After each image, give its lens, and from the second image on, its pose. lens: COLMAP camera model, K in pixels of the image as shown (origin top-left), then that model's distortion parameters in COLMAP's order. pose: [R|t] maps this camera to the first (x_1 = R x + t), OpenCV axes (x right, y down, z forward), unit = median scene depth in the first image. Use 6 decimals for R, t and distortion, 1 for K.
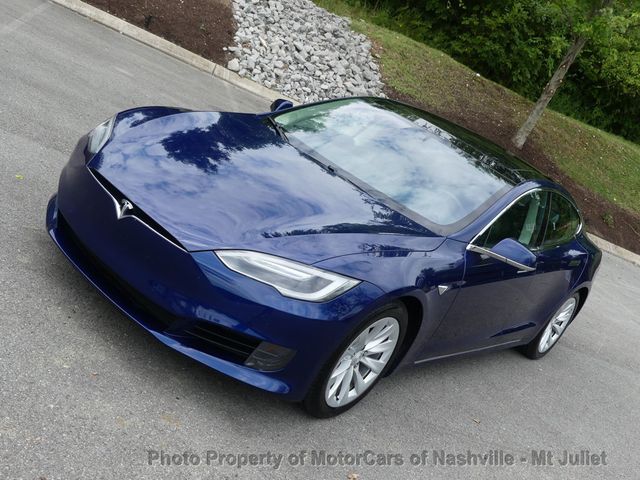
lens RADIAL K [[728.8, 0, 326.2], [0, 728.8, 237.0], [0, 0, 1]] dist [-0.013968, 0.000000]
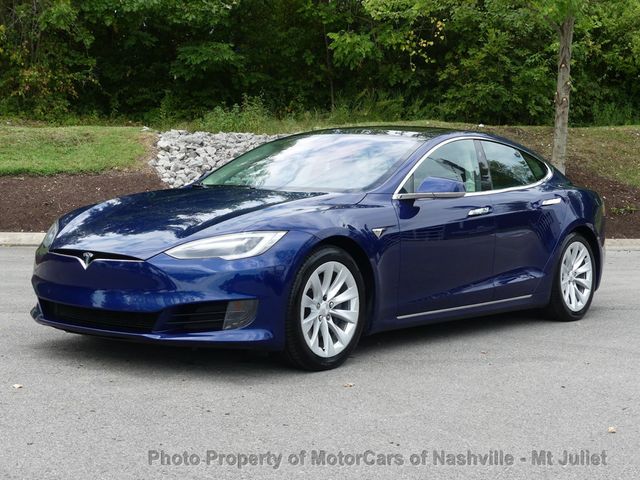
lens RADIAL K [[1116.9, 0, 316.8], [0, 1116.9, 241.1], [0, 0, 1]] dist [-0.009190, 0.000000]
pose [[0.909167, -0.415866, -0.021700, 0.028533], [0.398791, 0.884476, -0.242212, 0.123269], [0.119921, 0.211557, 0.969981, -0.176151]]
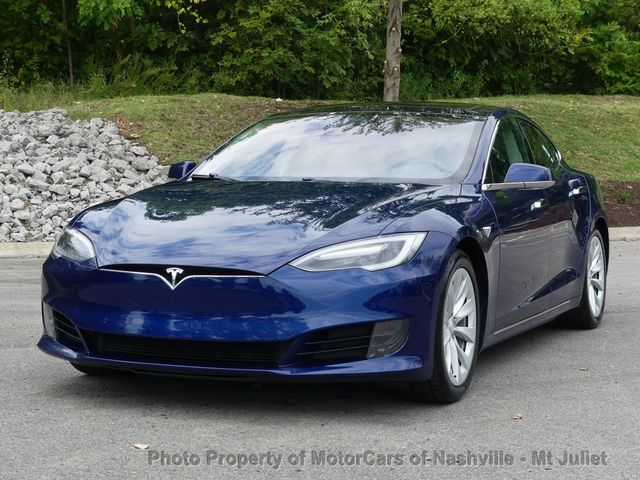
lens RADIAL K [[1366.0, 0, 320.4], [0, 1366.0, 241.3], [0, 0, 1]] dist [-0.015689, 0.000000]
pose [[0.865272, -0.442518, 0.235548, -0.116036], [0.476836, 0.871527, -0.114314, 0.048341], [-0.154701, 0.211231, 0.965116, -0.167124]]
